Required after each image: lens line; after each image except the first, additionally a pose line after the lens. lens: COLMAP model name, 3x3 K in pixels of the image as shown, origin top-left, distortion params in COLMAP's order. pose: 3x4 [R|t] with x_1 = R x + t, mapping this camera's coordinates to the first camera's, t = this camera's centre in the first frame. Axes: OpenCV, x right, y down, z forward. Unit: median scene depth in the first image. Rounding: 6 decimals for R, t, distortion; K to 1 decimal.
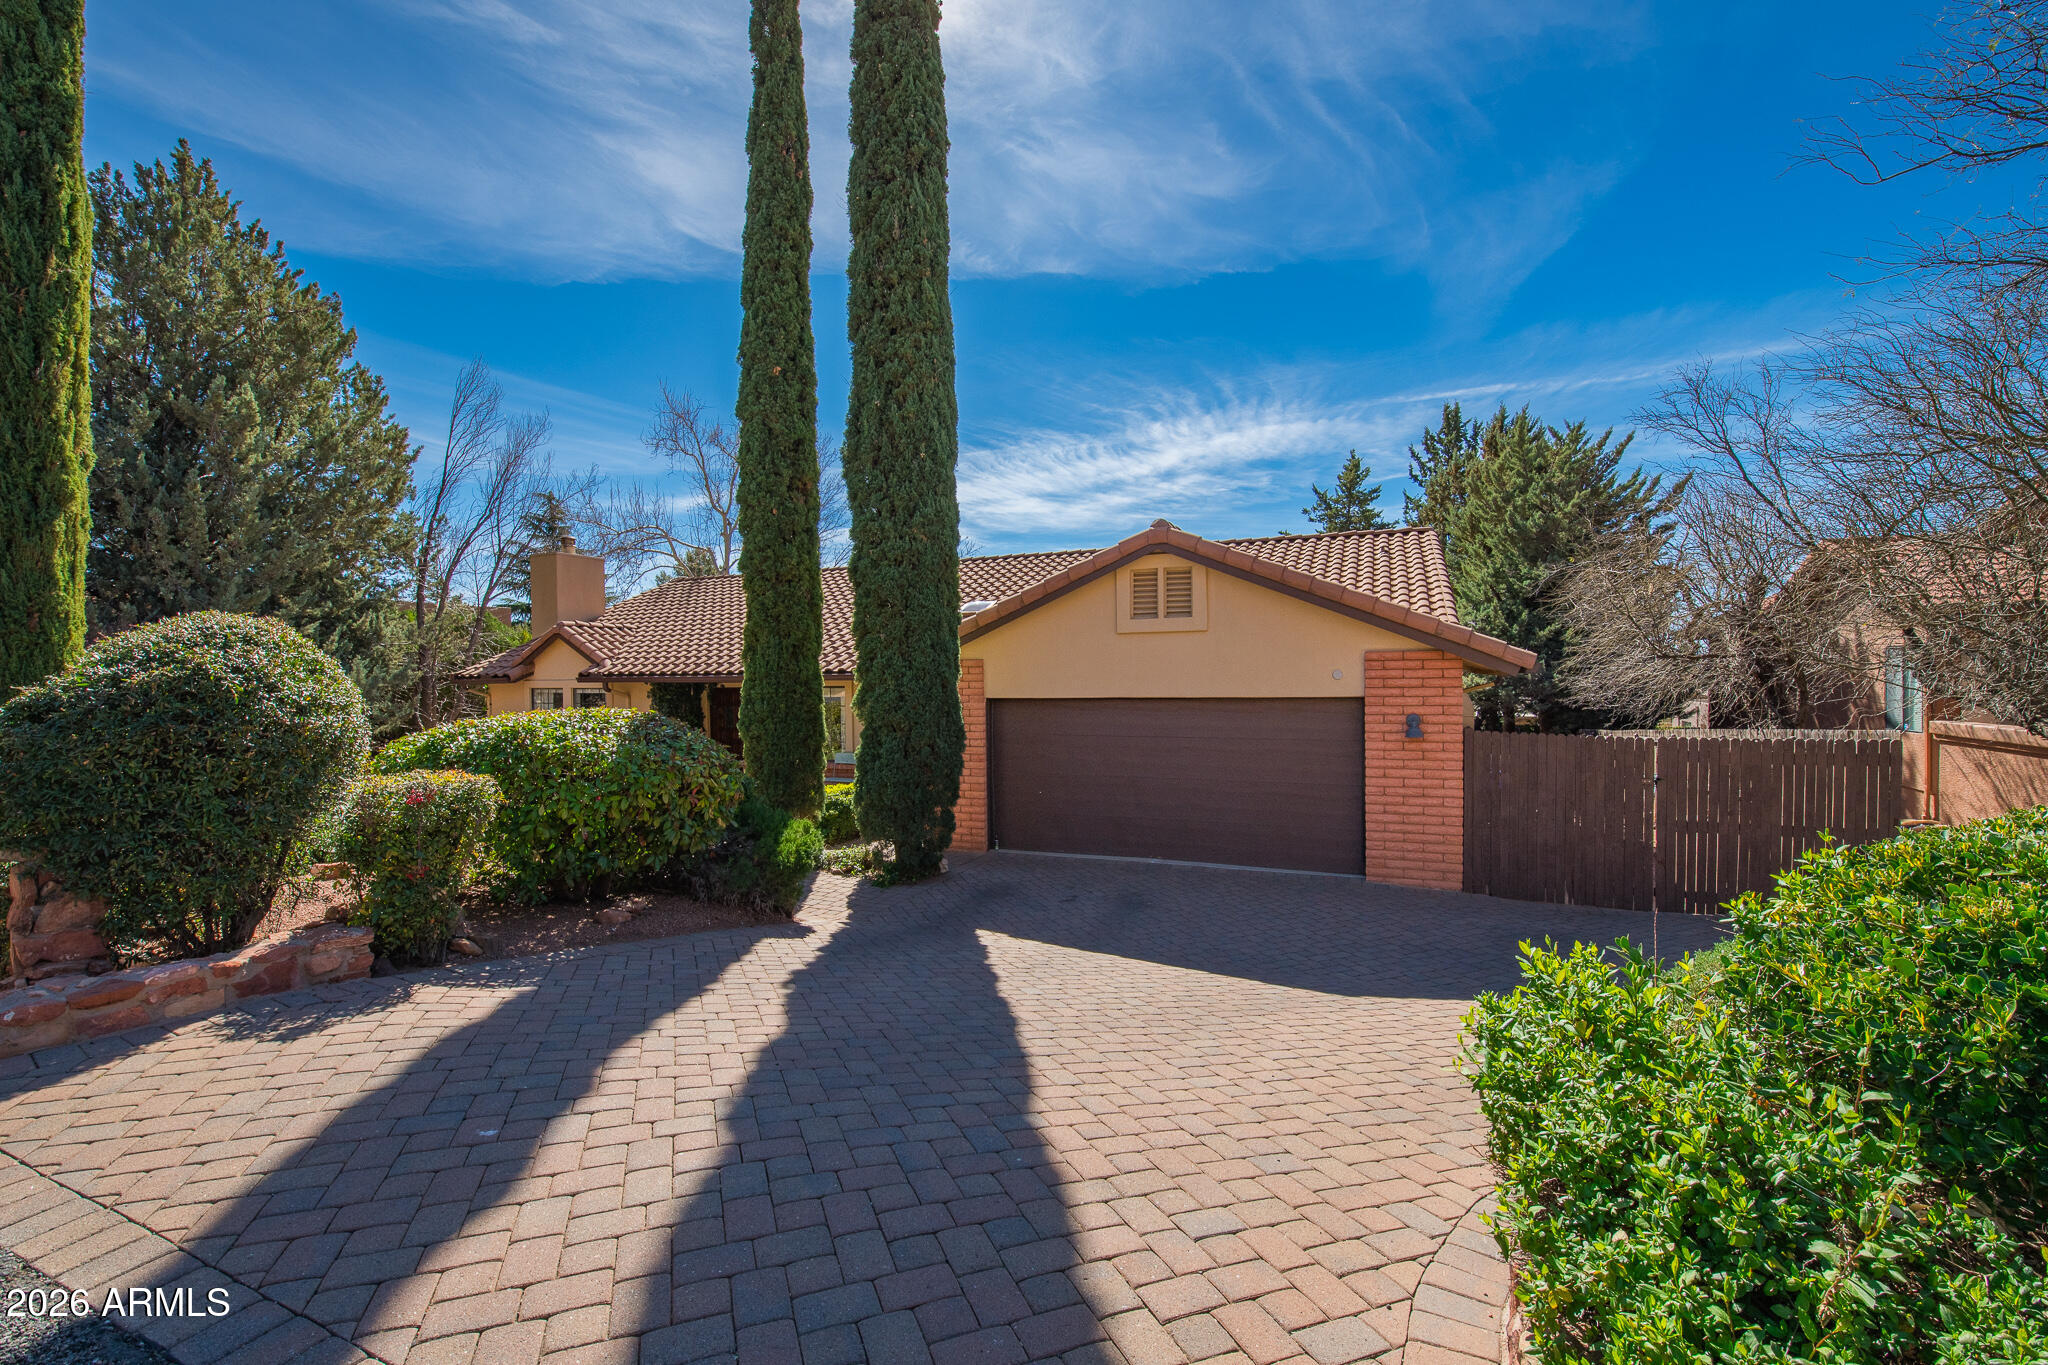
lens RADIAL K [[844.1, 0, 1039.3], [0, 844.1, 688.9], [0, 0, 1]] dist [-0.019681, -0.000077]
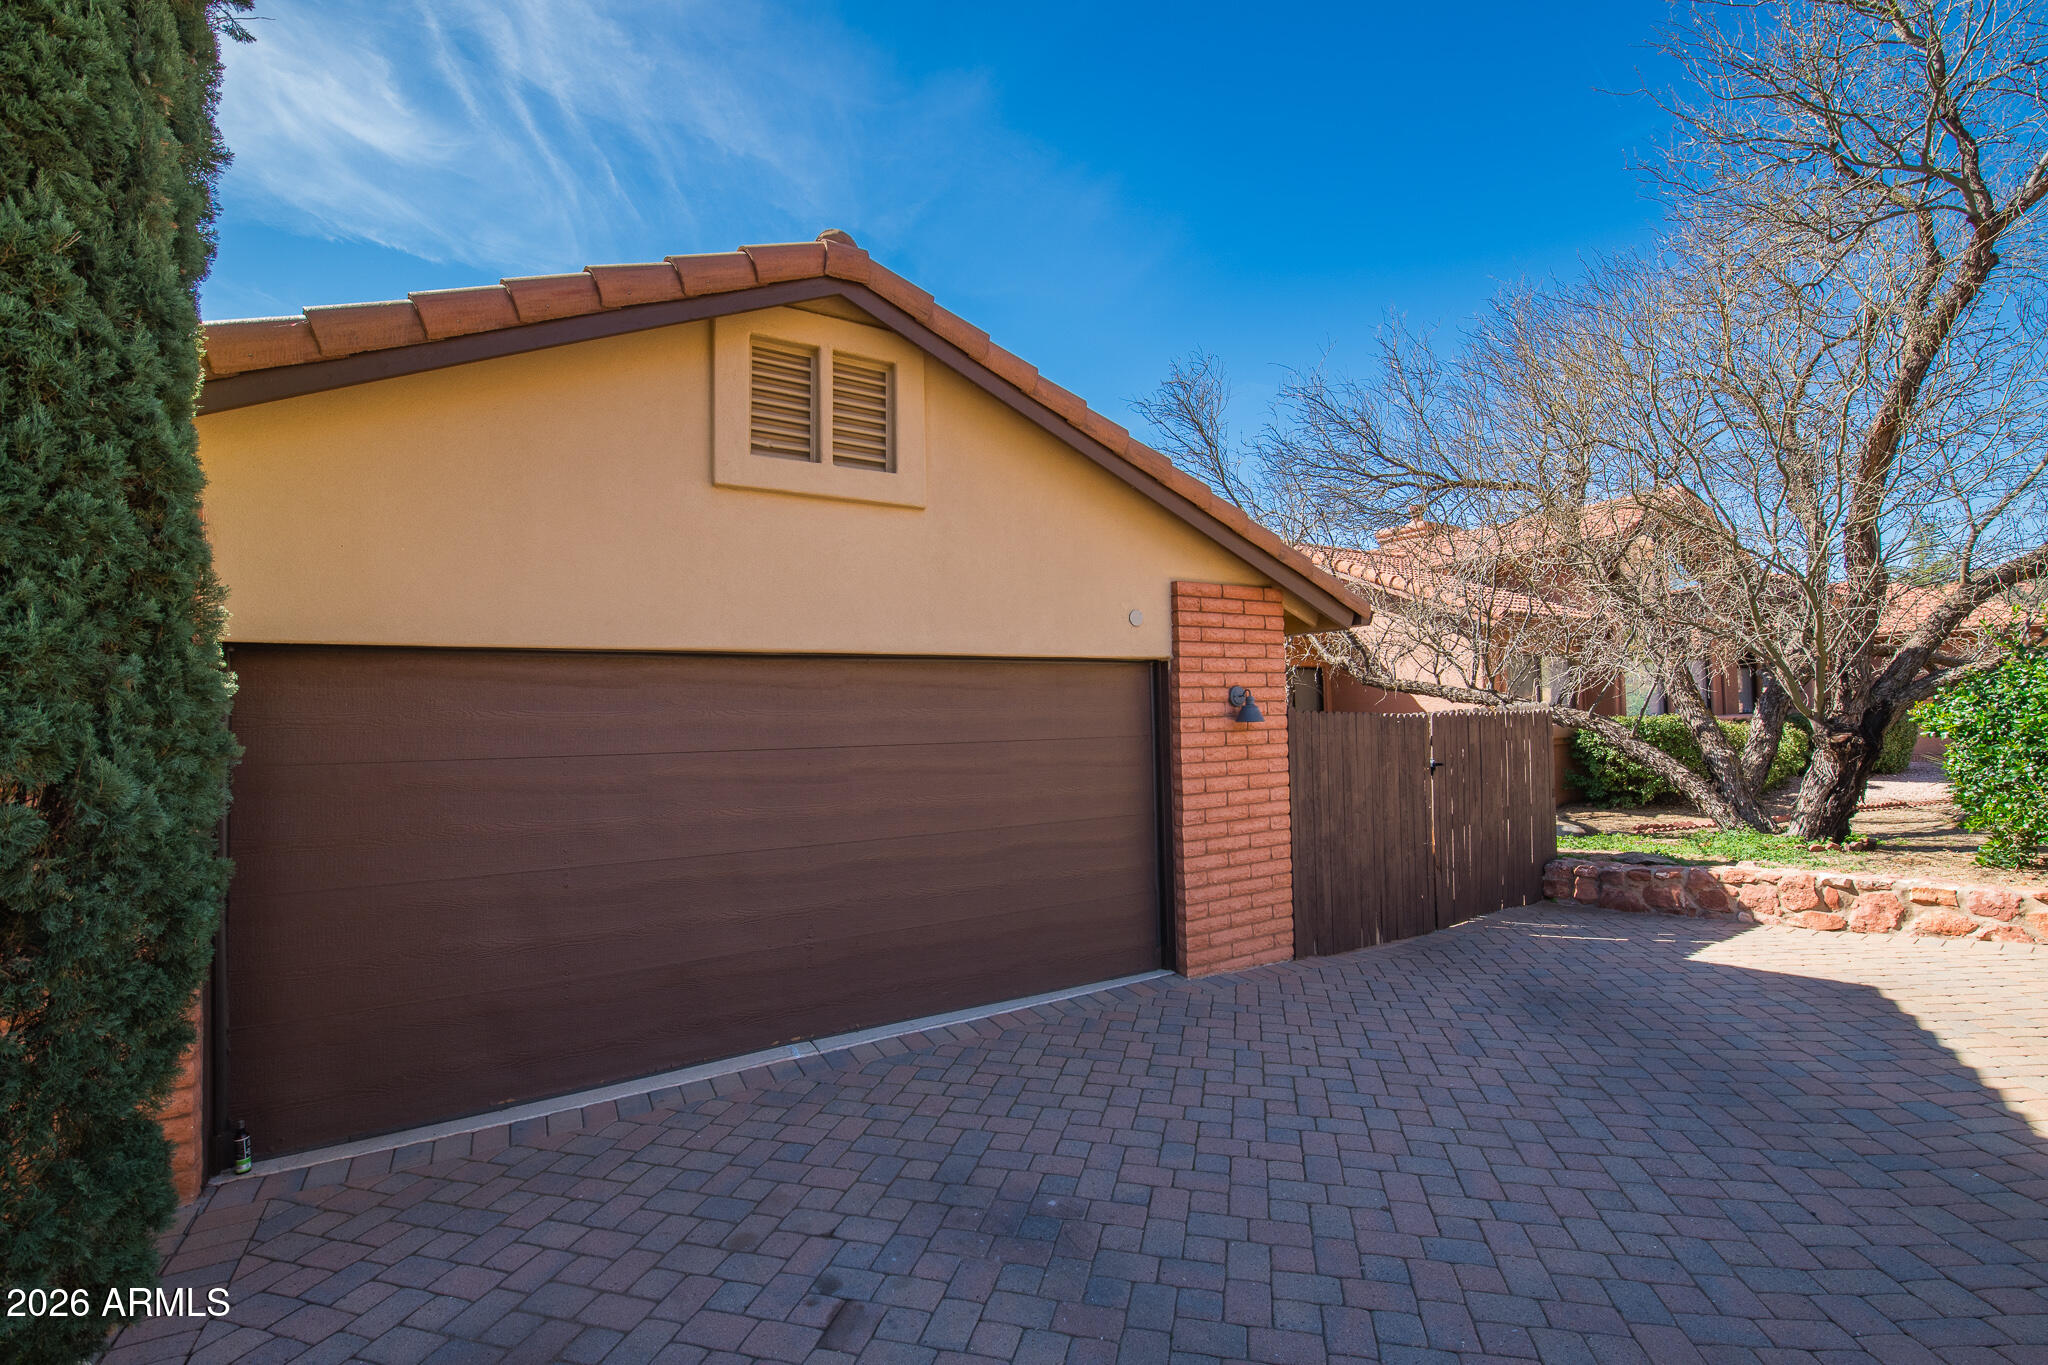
lens RADIAL K [[844.1, 0, 1039.3], [0, 844.1, 688.9], [0, 0, 1]] dist [-0.019681, -0.000077]
pose [[0.611959, 0.031352, 0.790268, -0.131463], [0.036824, 0.997001, -0.068069, 0.066597], [-0.790032, 0.070756, 0.608969, 0.710858]]
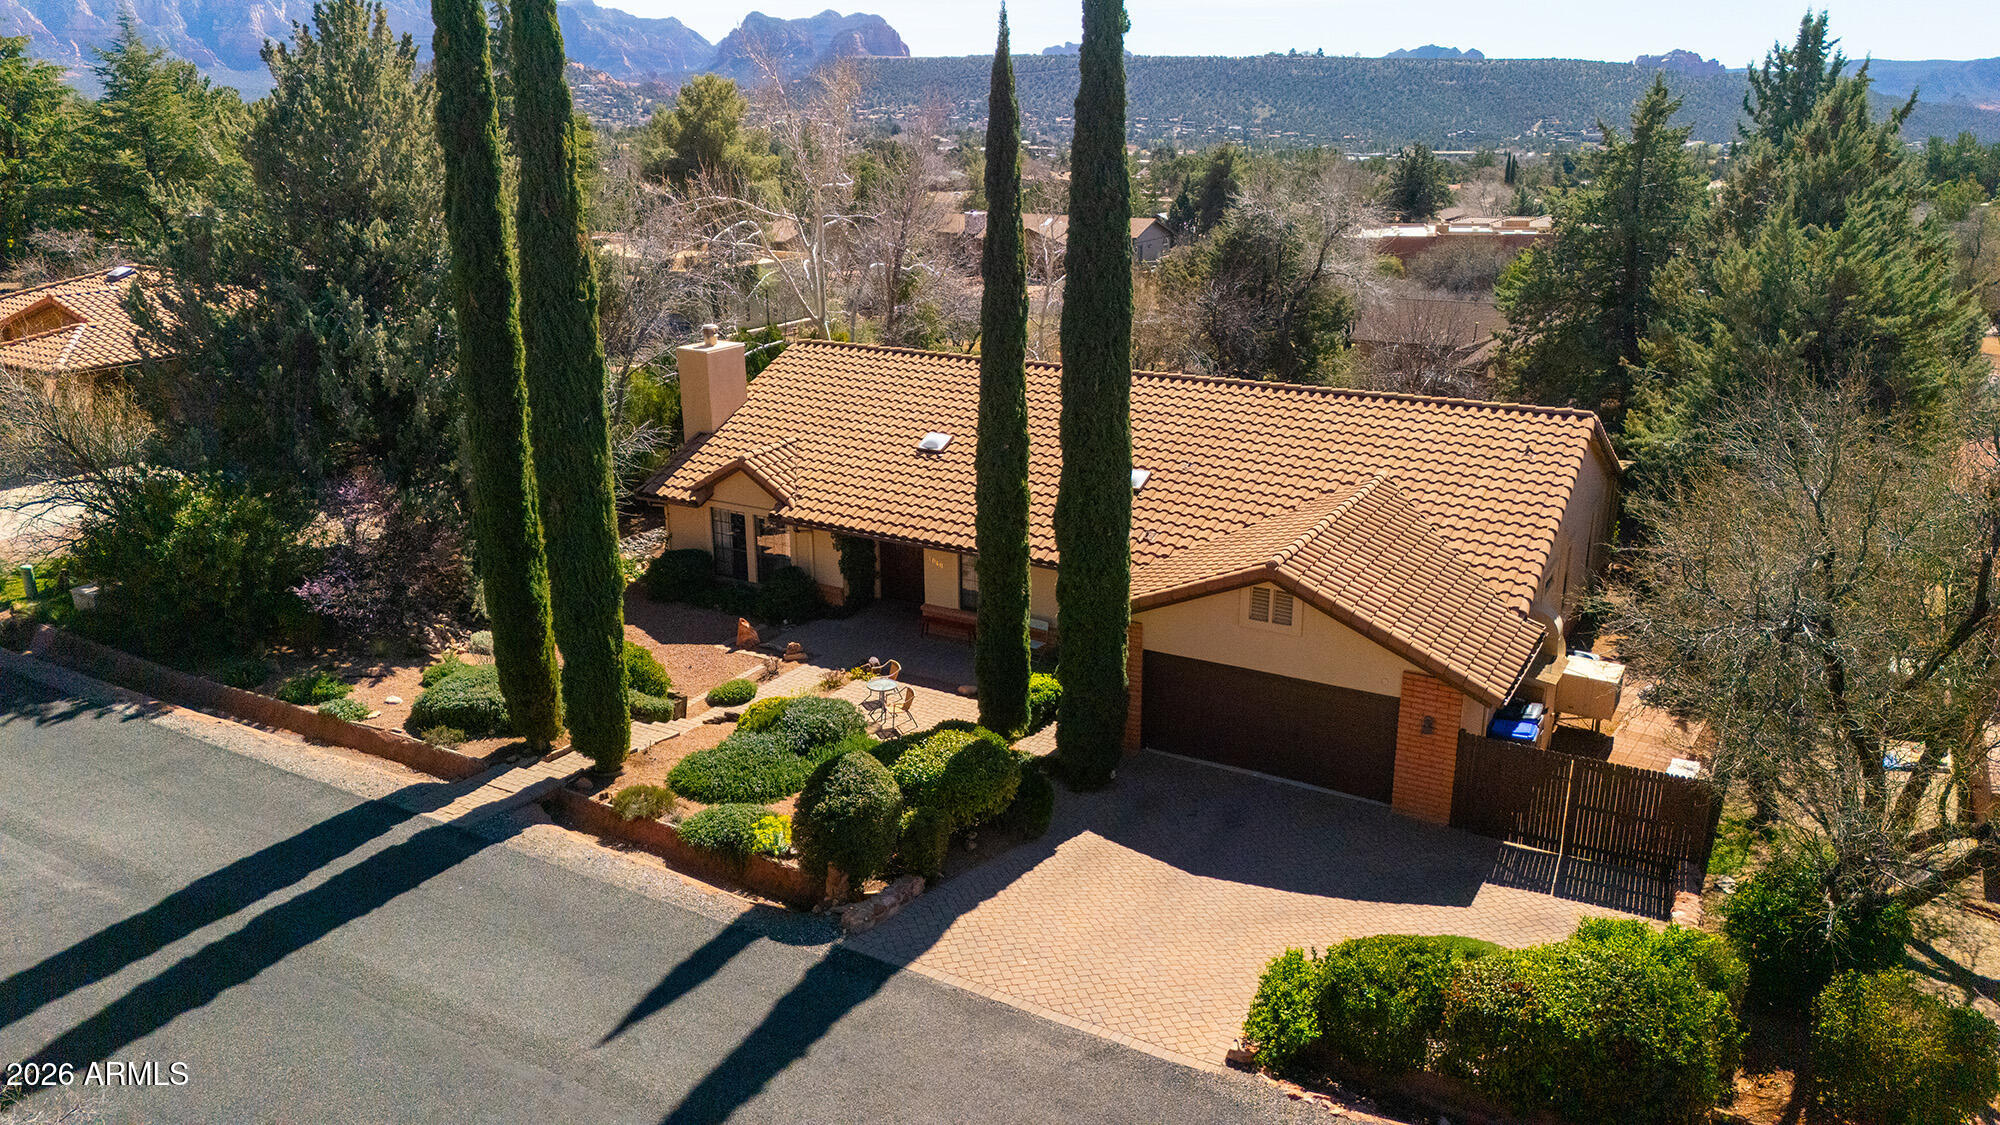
lens RADIAL K [[1449.3, 0, 1000.0], [0, 1449.3, 562.5], [0, 0, 1]] dist [0.105615, -0.151347]
pose [[0.990461, 0.050120, -0.128352, 0.003173], [-0.010748, 0.956765, 0.290663, -0.955133], [0.137371, -0.286511, 0.948177, -1.462893]]
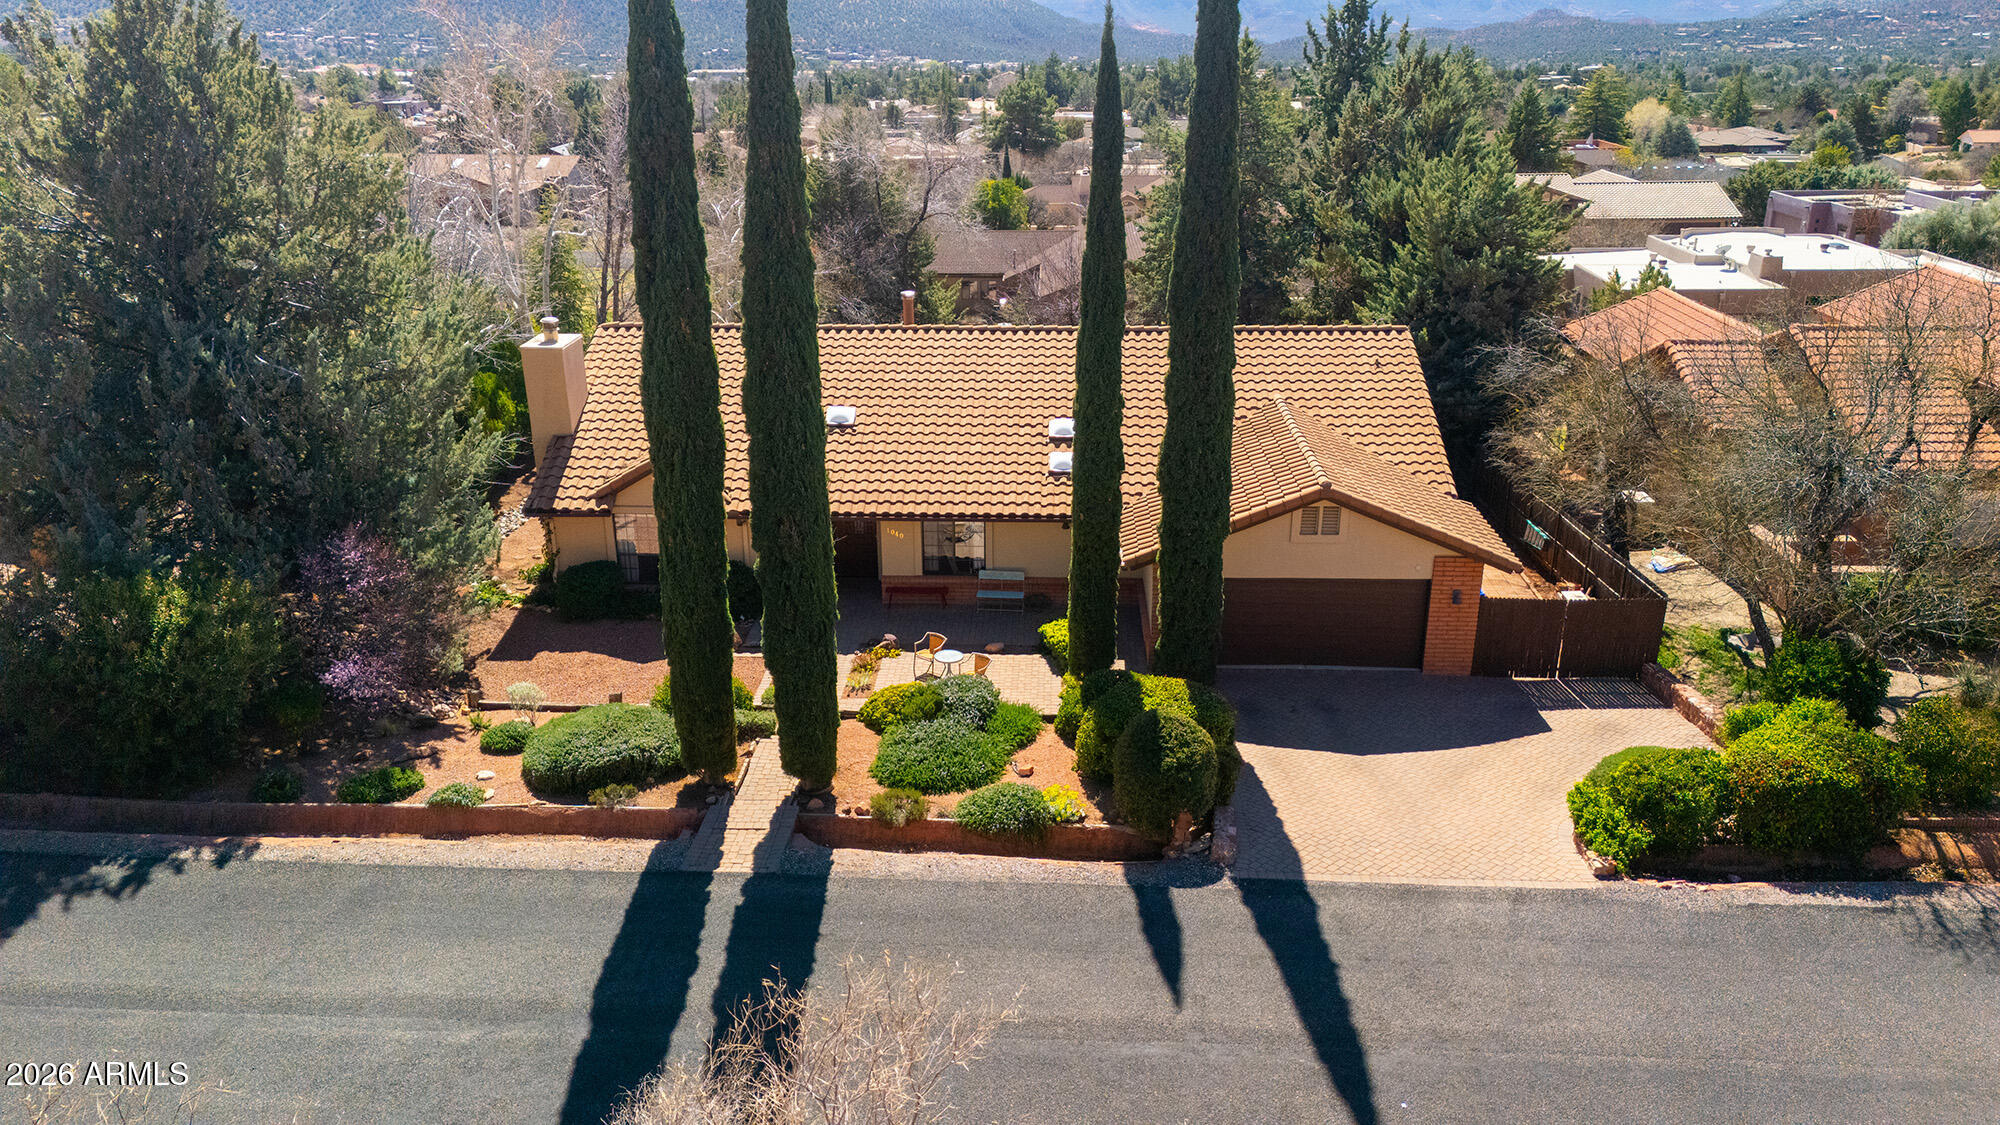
lens RADIAL K [[1449.3, 0, 1000.0], [0, 1449.3, 562.5], [0, 0, 1]] dist [0.105615, -0.151347]
pose [[0.942317, -0.110775, 0.315859, -1.442087], [-0.000499, 0.943183, 0.332272, -1.046570], [-0.334721, -0.313263, 0.888723, -1.430587]]
